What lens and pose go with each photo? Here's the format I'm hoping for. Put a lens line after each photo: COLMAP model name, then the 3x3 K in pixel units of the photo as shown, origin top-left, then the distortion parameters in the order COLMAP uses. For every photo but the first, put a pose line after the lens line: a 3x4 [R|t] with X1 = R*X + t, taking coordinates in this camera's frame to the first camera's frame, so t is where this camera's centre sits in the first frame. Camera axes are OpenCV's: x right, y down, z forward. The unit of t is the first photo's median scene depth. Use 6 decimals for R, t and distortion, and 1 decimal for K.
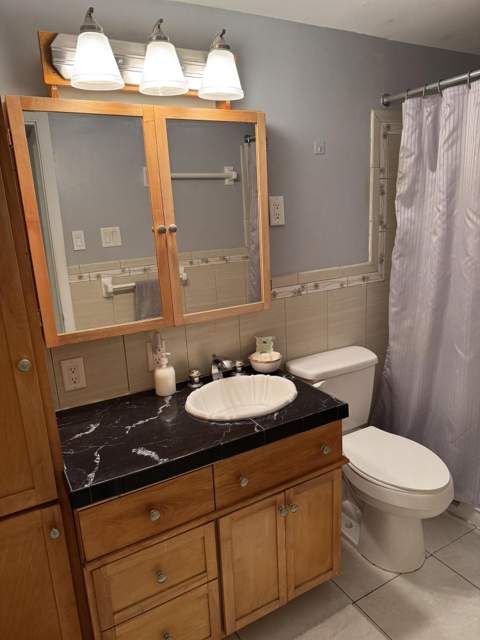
lens RADIAL K [[443.4, 0, 237.5], [0, 443.4, 321.2], [0, 0, 1]] dist [0.074734, -0.093953]
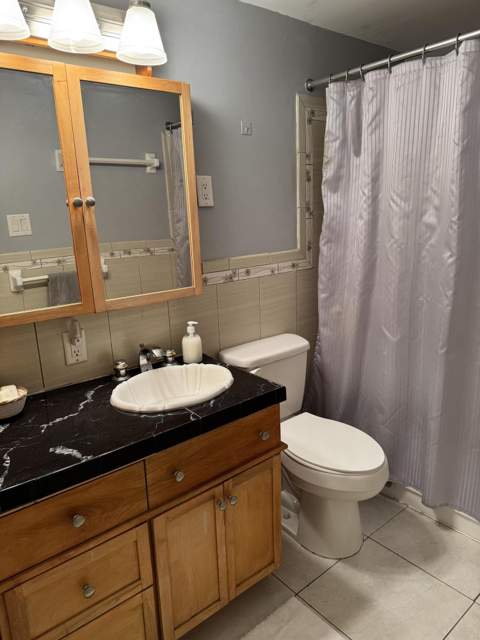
lens RADIAL K [[446.5, 0, 238.8], [0, 446.5, 321.4], [0, 0, 1]] dist [0.075710, -0.099400]
pose [[0.985317, -0.027740, 0.168466, -0.011422], [0.029708, 0.999517, -0.009173, 0.047976], [-0.168130, 0.014043, 0.985665, 0.057047]]
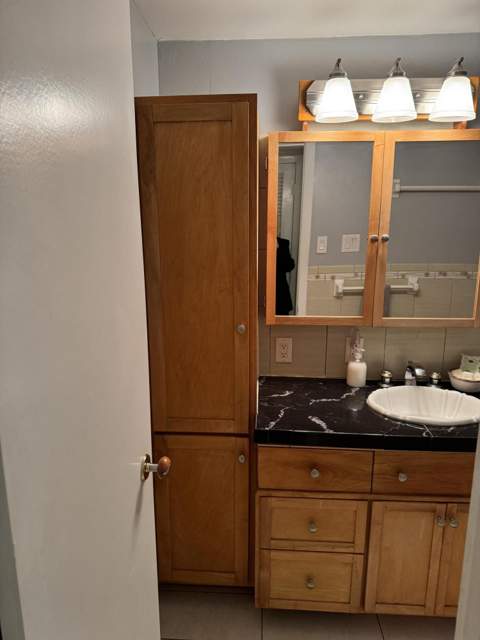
lens RADIAL K [[446.5, 0, 238.8], [0, 446.5, 321.4], [0, 0, 1]] dist [0.075710, -0.099400]
pose [[0.838740, 0.165285, -0.518842, 0.161386], [-0.173716, 0.984252, 0.032725, 0.021238], [0.516080, 0.062683, 0.854244, -0.131196]]
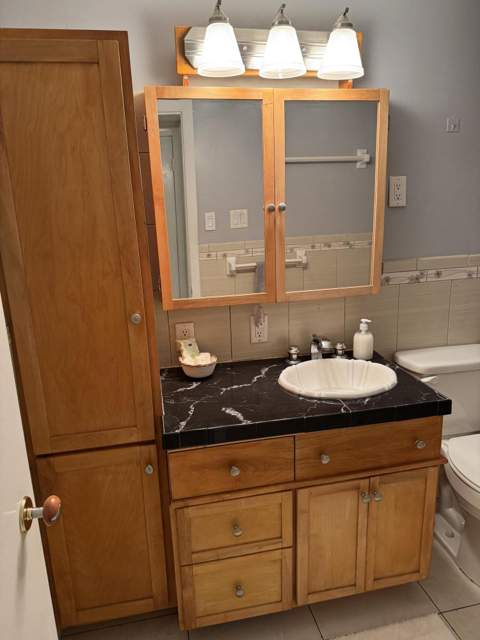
lens RADIAL K [[441.5, 0, 236.8], [0, 441.5, 313.9], [0, 0, 1]] dist [0.107199, -0.150618]
pose [[0.951212, 0.090526, -0.294959, 0.080333], [-0.087836, 0.995883, 0.022384, 0.024894], [0.295771, 0.004616, 0.955248, -0.020298]]
